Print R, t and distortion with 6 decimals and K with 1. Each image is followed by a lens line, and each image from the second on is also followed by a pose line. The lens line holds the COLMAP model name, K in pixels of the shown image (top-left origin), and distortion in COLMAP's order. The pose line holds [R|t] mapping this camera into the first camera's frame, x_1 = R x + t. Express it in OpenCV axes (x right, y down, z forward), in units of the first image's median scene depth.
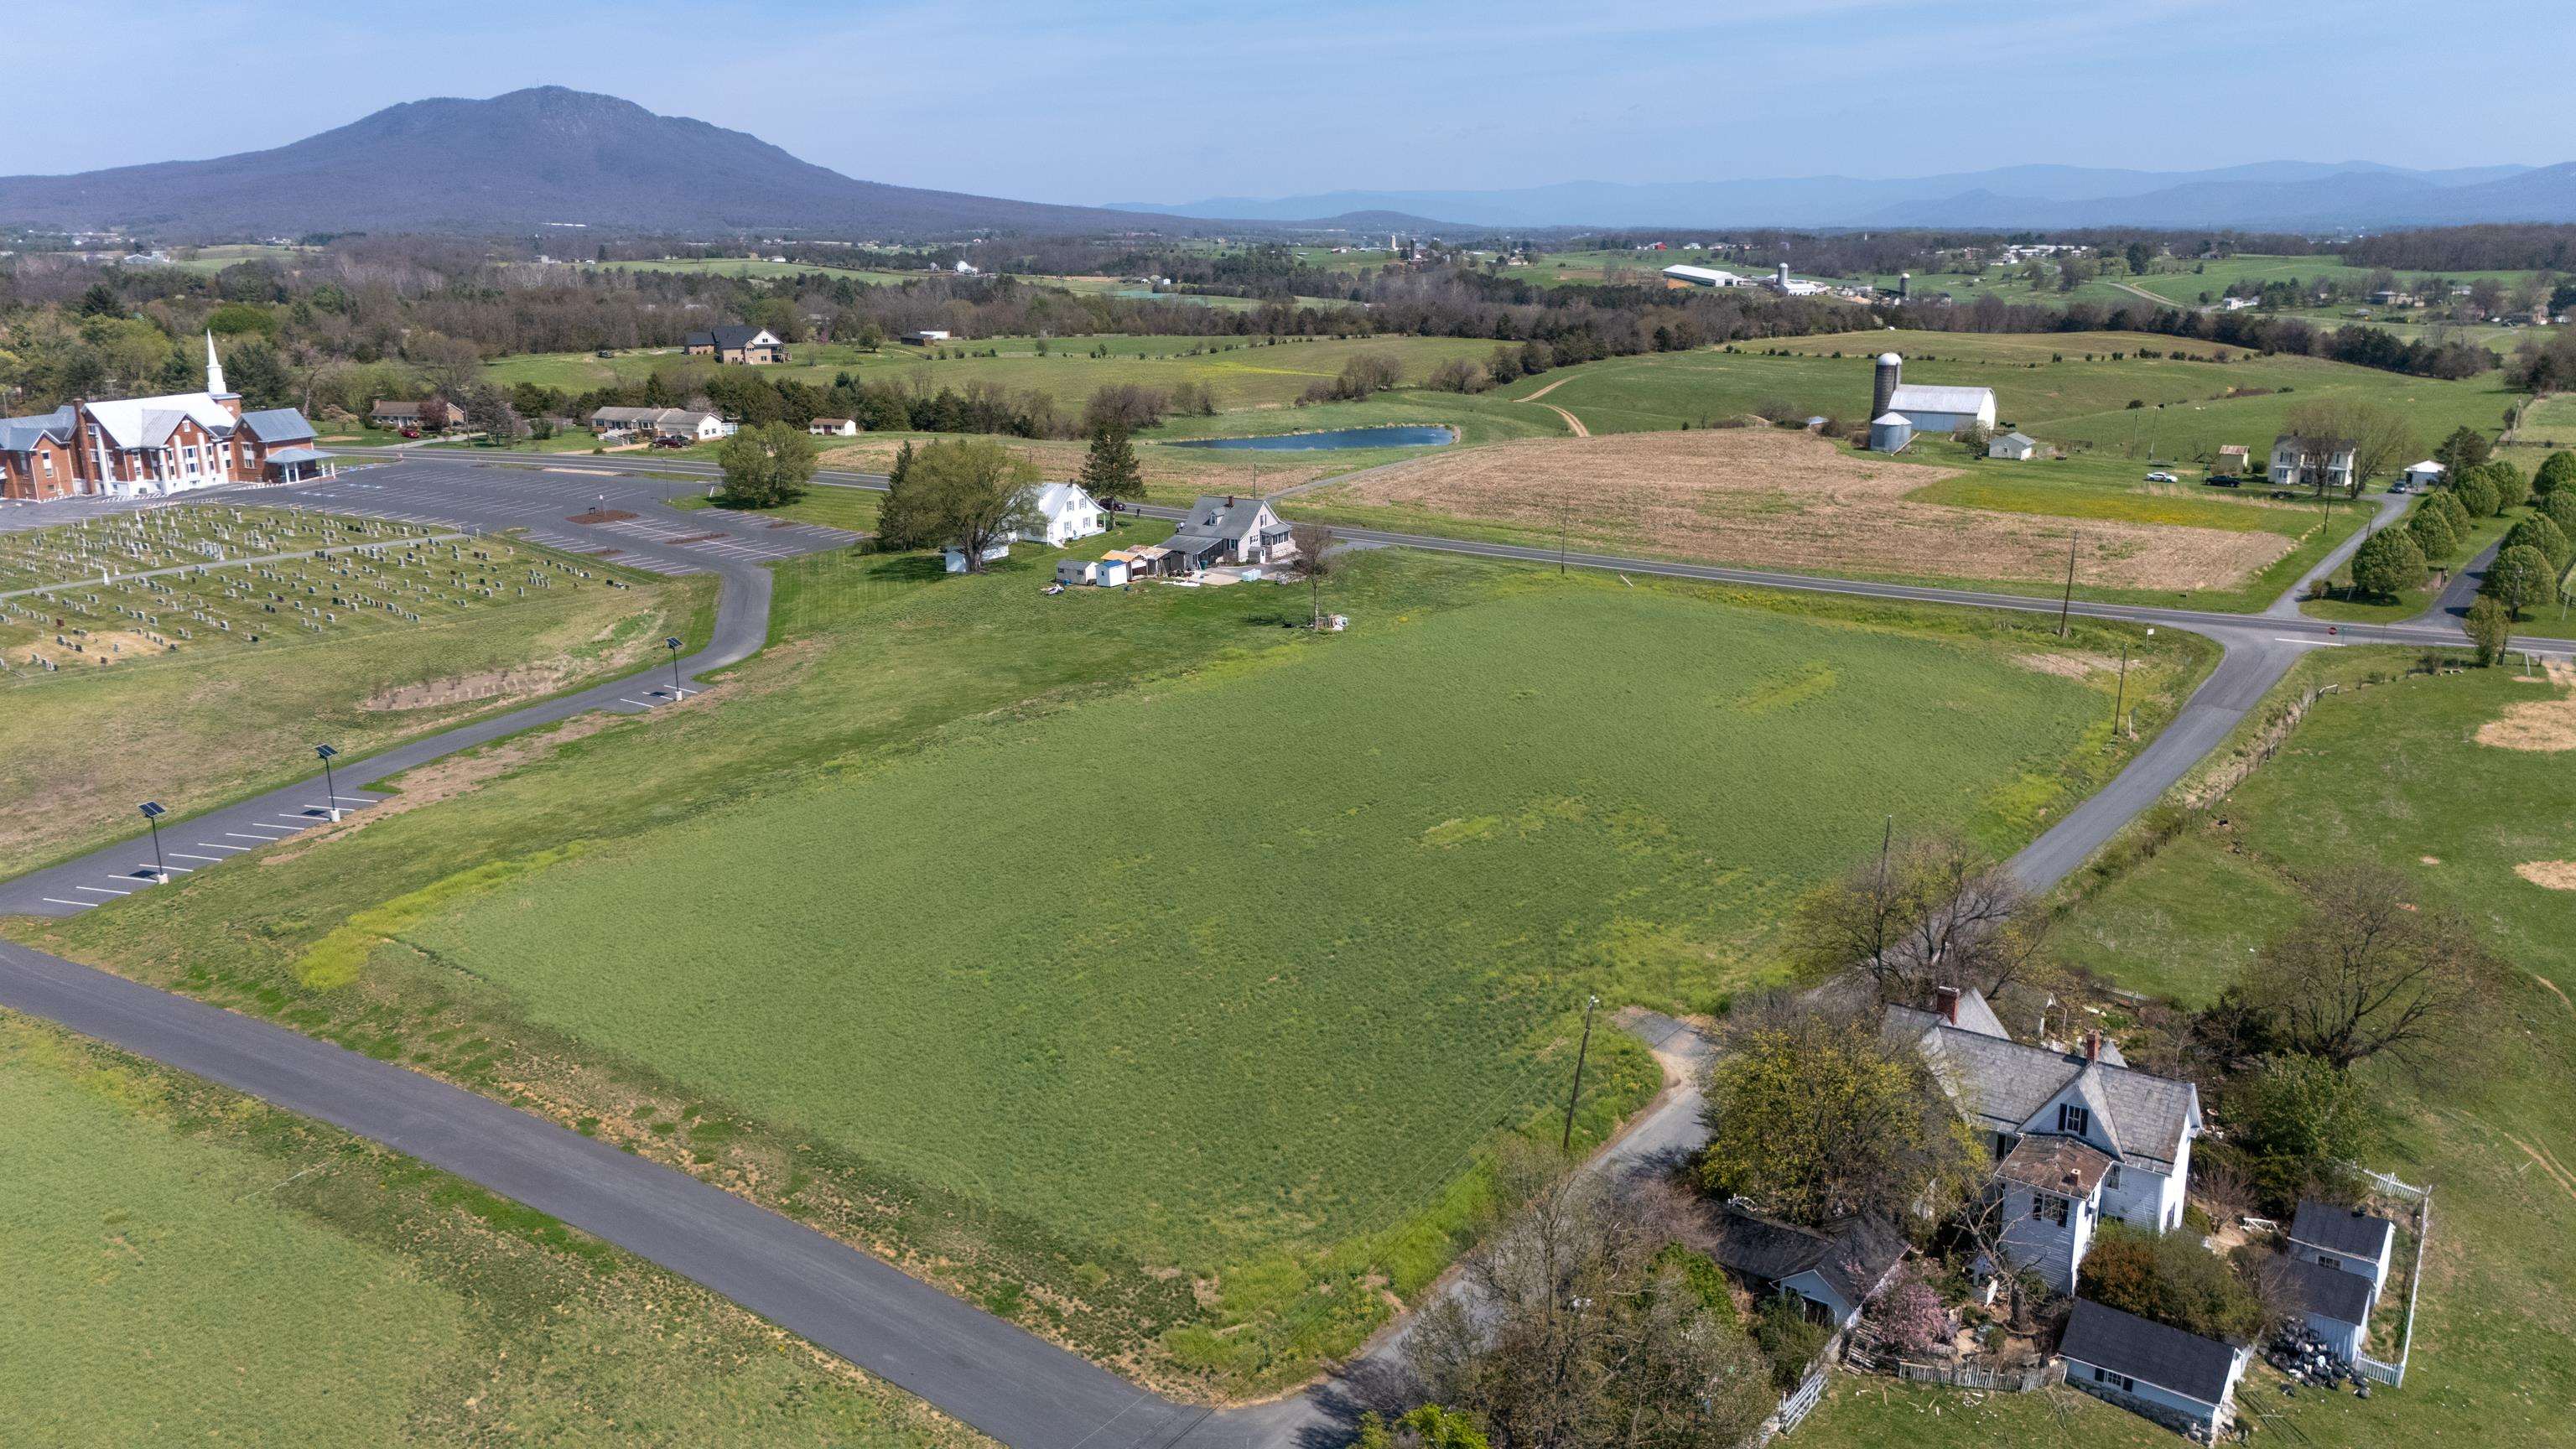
lens RADIAL K [[1904.5, 0, 1287.0], [0, 1904.5, 720.7], [0, 0, 1]] dist [0.072234, -0.072460]
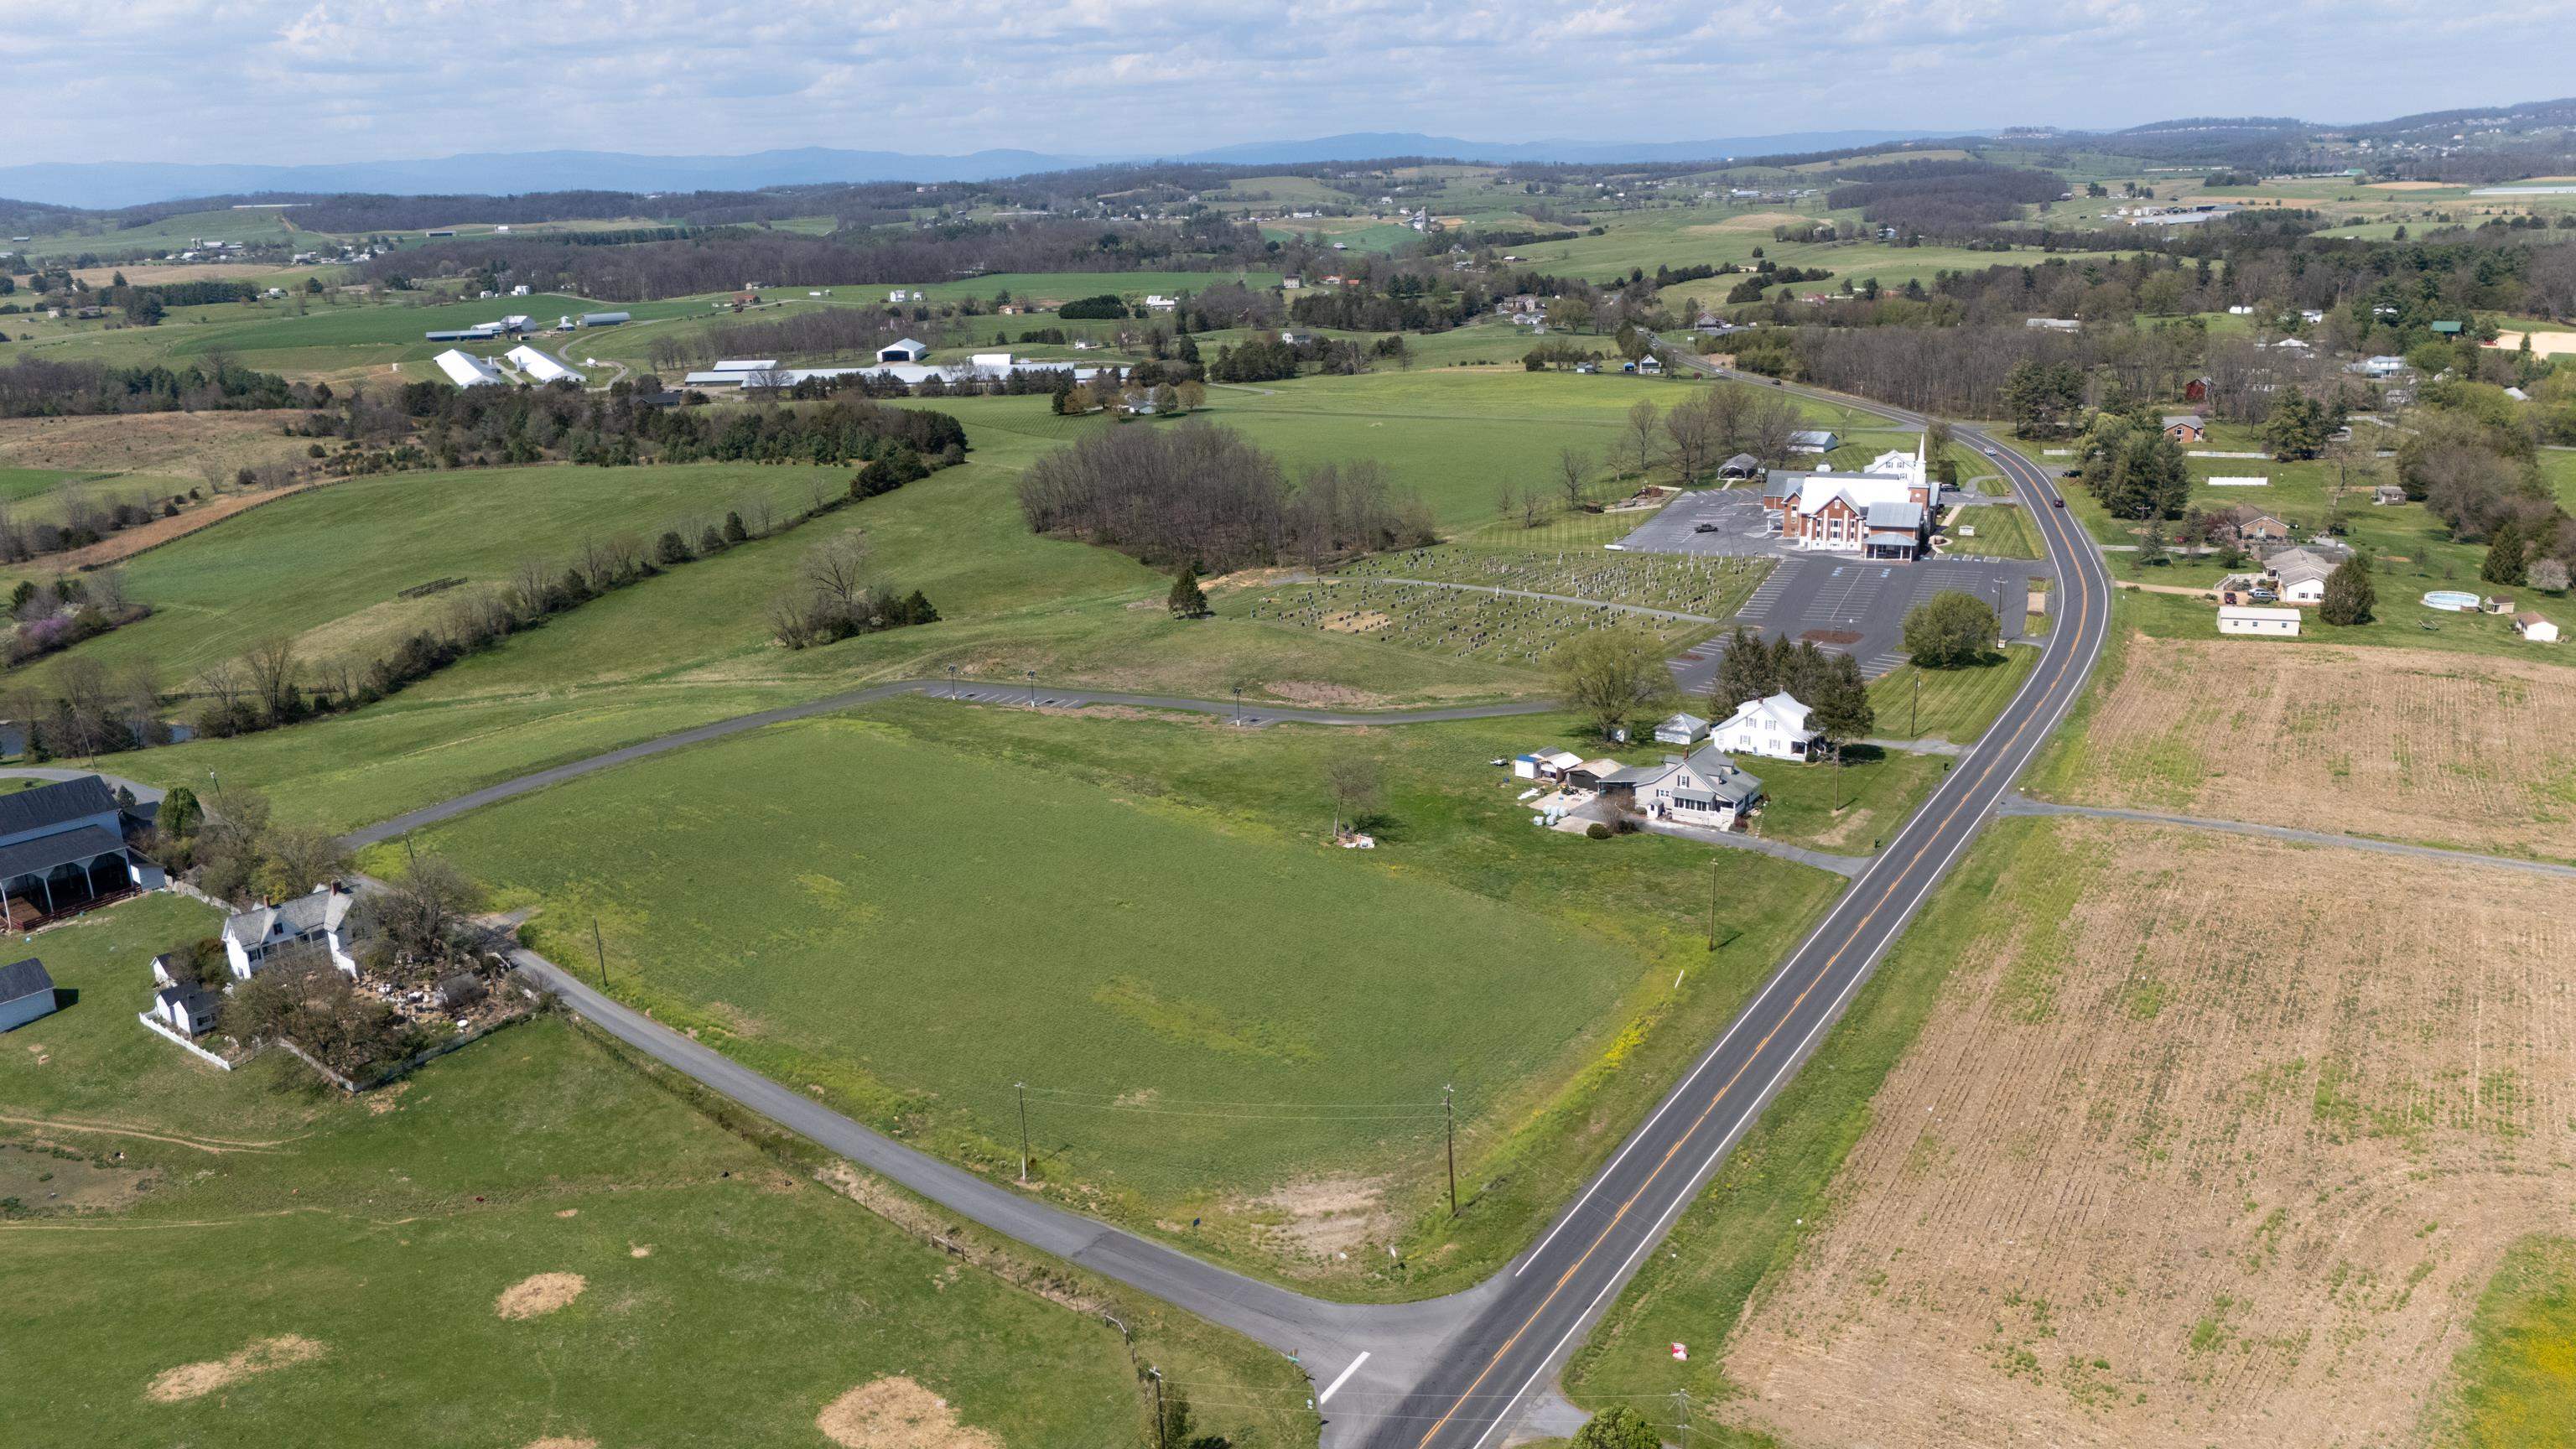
lens RADIAL K [[1891.5, 0, 1287.5], [0, 1891.5, 731.7], [0, 0, 1]] dist [0.074857, -0.072713]
pose [[-0.063524, 0.286046, -0.956108, 1.509208], [-0.221444, 0.930120, 0.292984, -0.600458], [0.973102, 0.230336, 0.004258, 1.268872]]
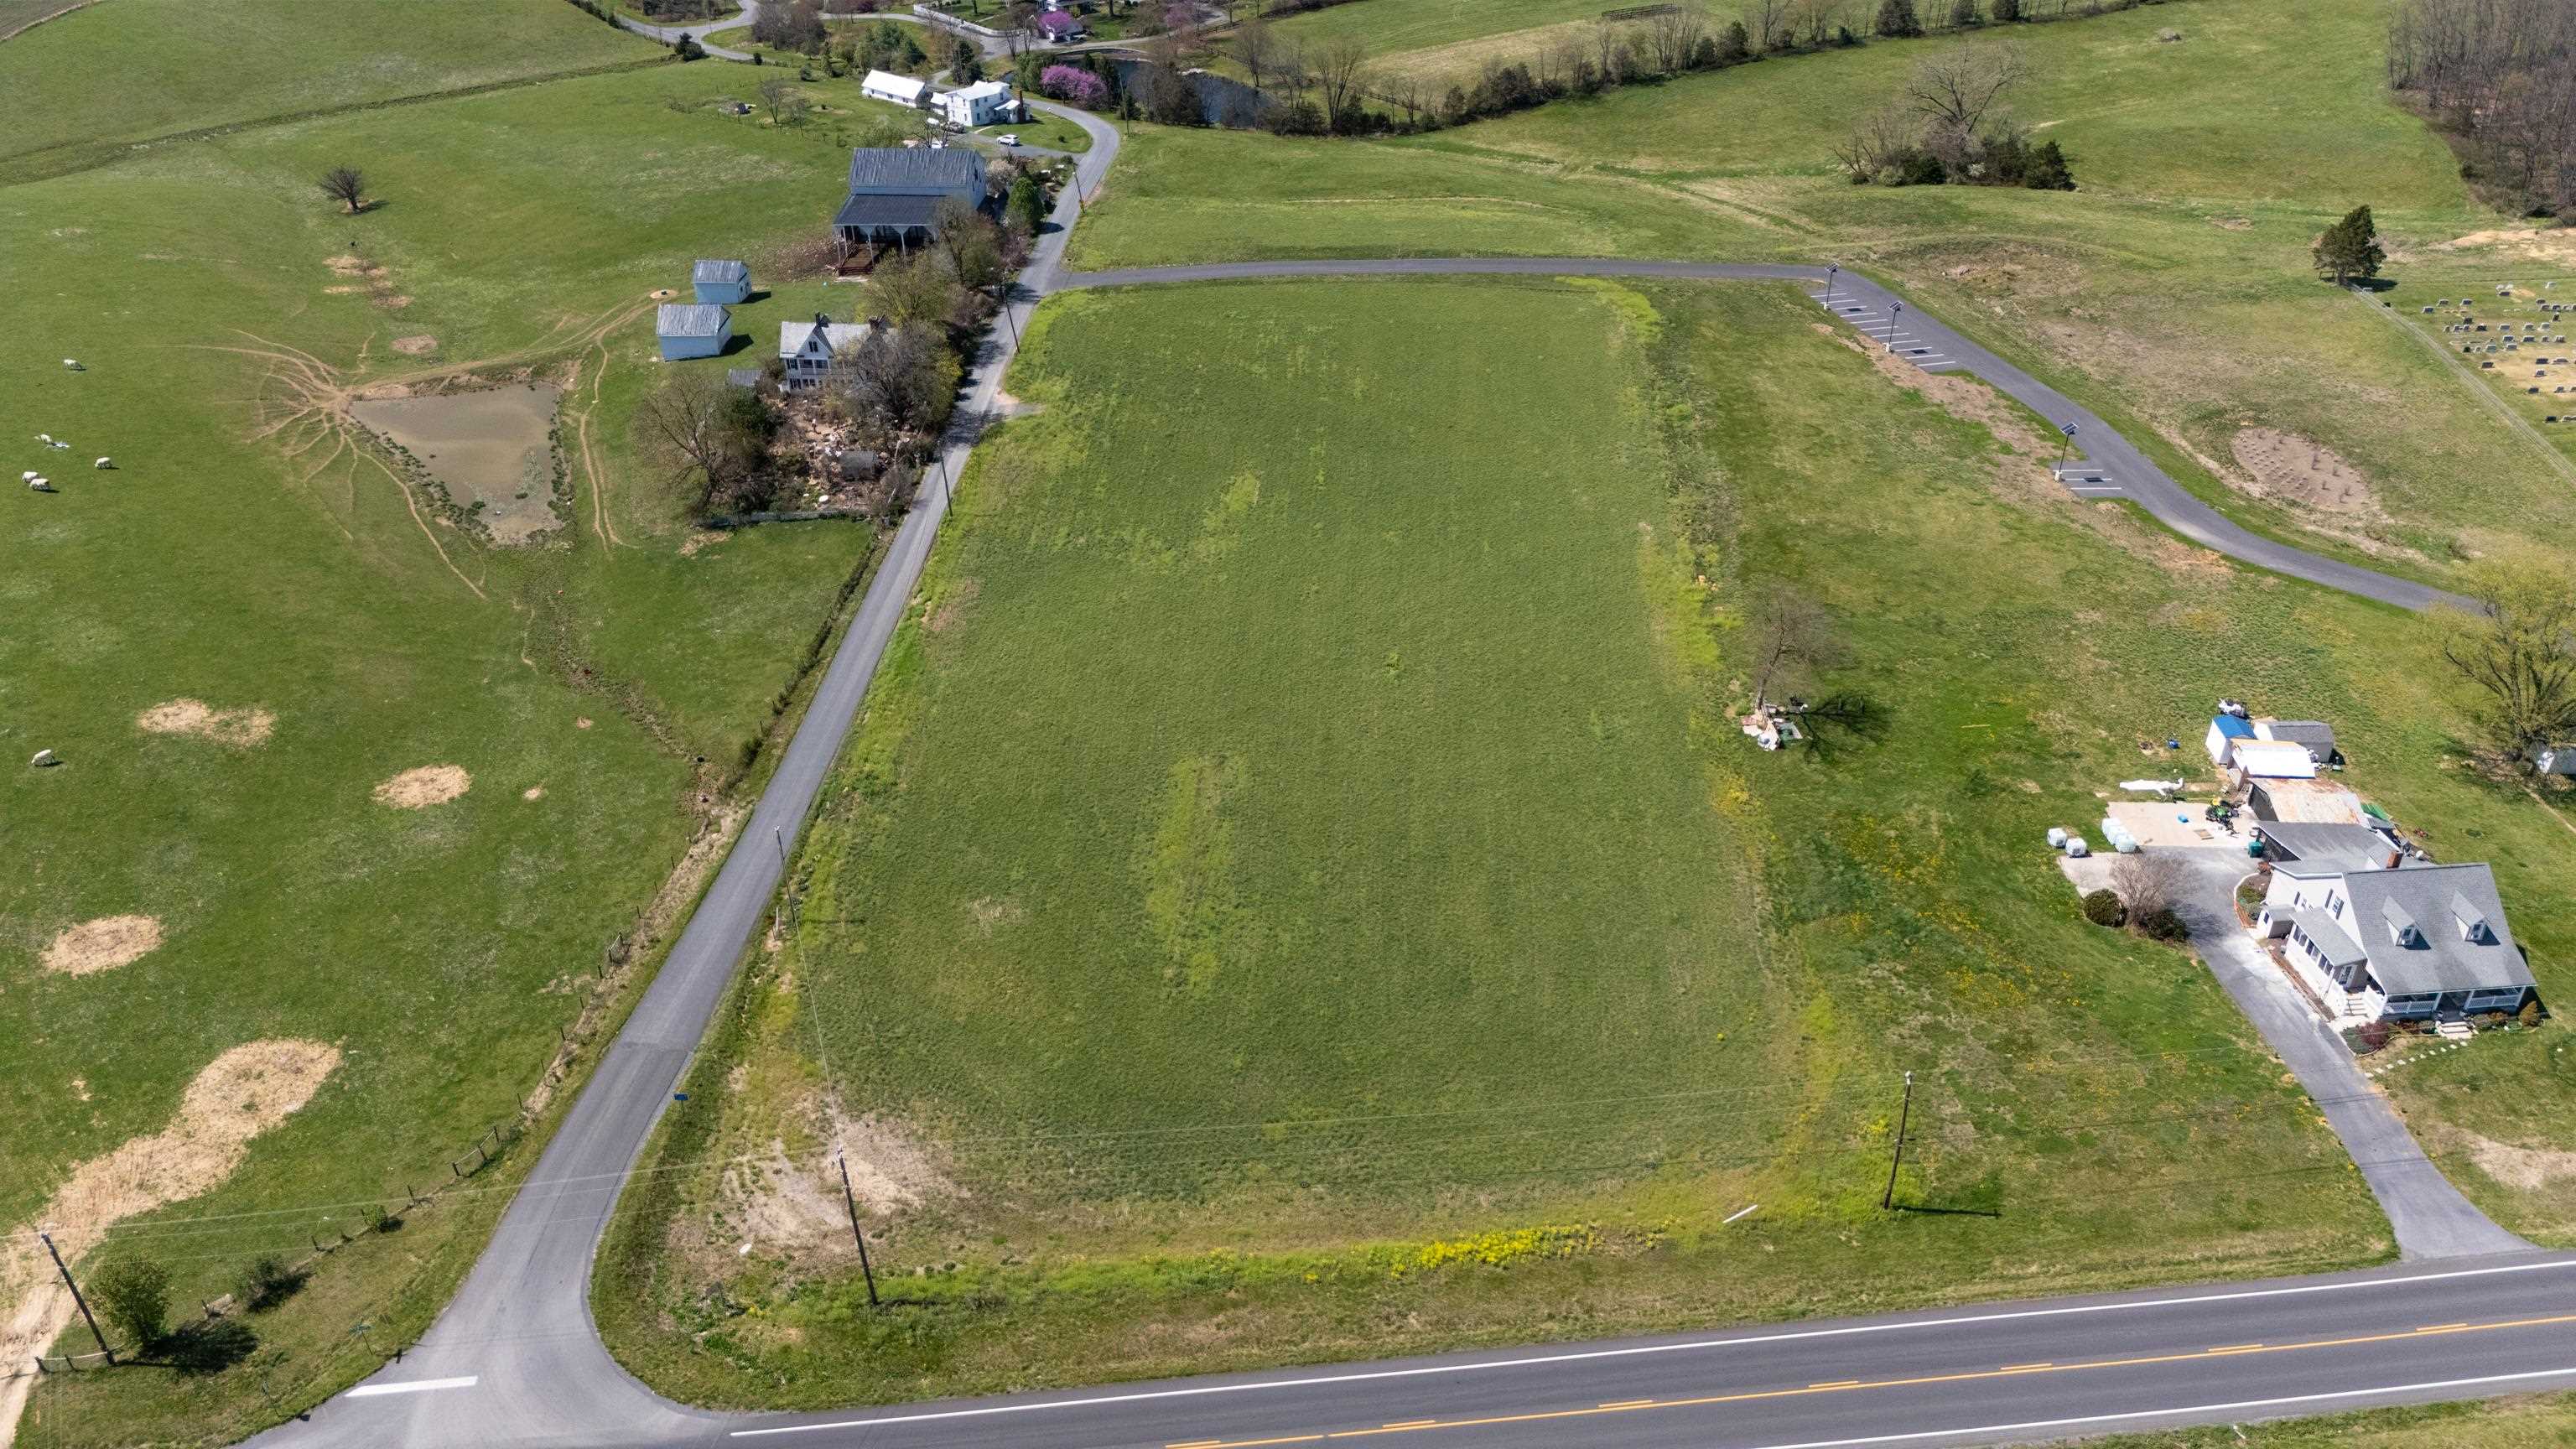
lens RADIAL K [[1877.7, 0, 1289.4], [0, 1877.7, 748.5], [0, 0, 1]] dist [0.071023, -0.060883]
pose [[-0.830740, 0.314569, -0.459257, 0.708625], [-0.124087, 0.699617, 0.703661, -0.737087], [0.542654, 0.641547, -0.542166, 1.765751]]
